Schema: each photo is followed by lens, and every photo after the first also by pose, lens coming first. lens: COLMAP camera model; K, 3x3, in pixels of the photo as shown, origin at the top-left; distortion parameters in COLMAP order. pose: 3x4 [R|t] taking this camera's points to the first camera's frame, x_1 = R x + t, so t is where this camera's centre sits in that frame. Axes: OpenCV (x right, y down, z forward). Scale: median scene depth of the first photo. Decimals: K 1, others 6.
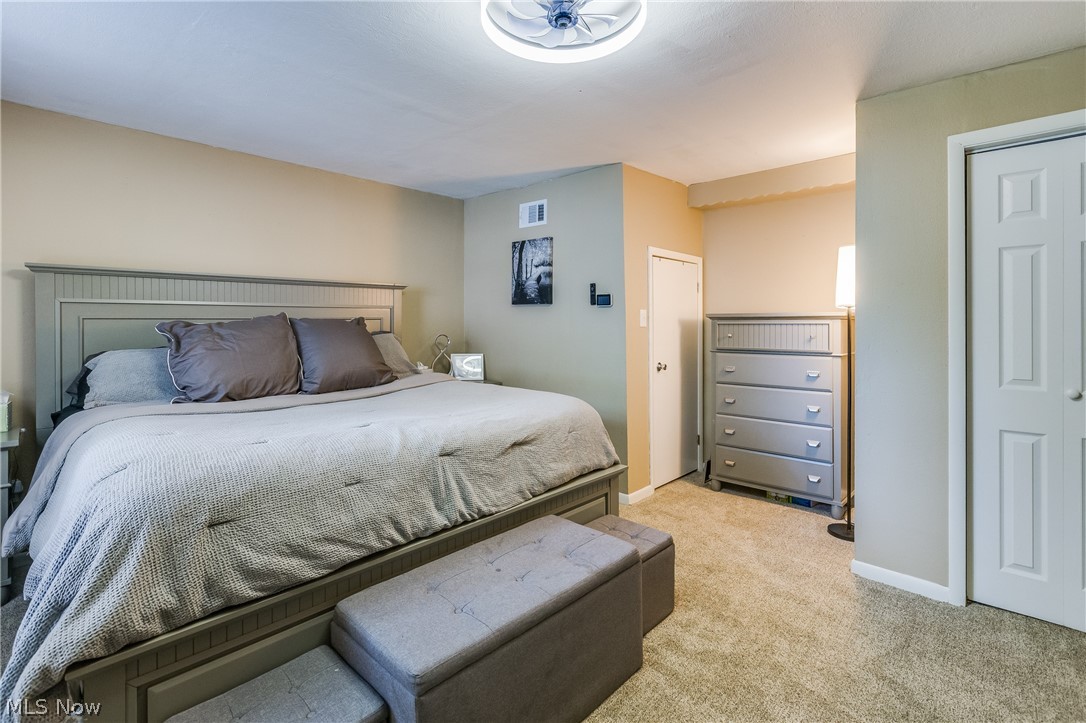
lens RADIAL K [[500.1, 0, 538.6], [0, 500.1, 321.4], [0, 0, 1]] dist [0.004145, 0.000696]
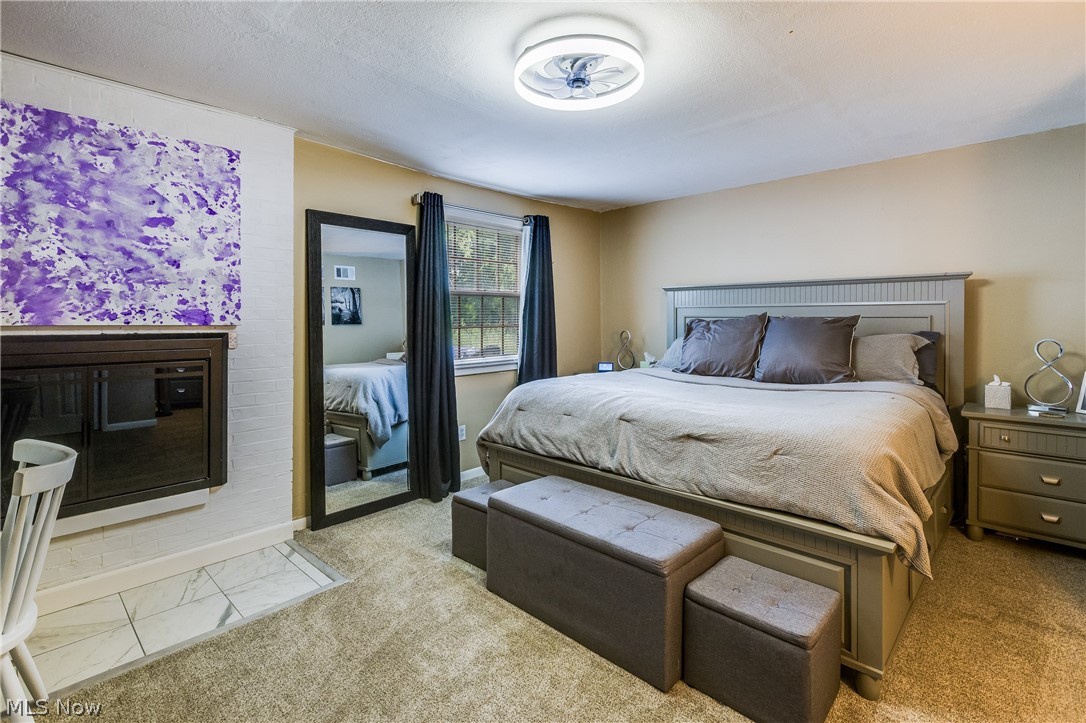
lens RADIAL K [[500.1, 0, 540.7], [0, 500.1, 321.8], [0, 0, 1]] dist [0.004145, 0.000696]
pose [[0.000787, 0.004991, -0.999987, 1.054919], [0.000974, 0.999987, 0.004992, -0.000121], [0.999999, -0.000978, 0.000782, 0.723558]]
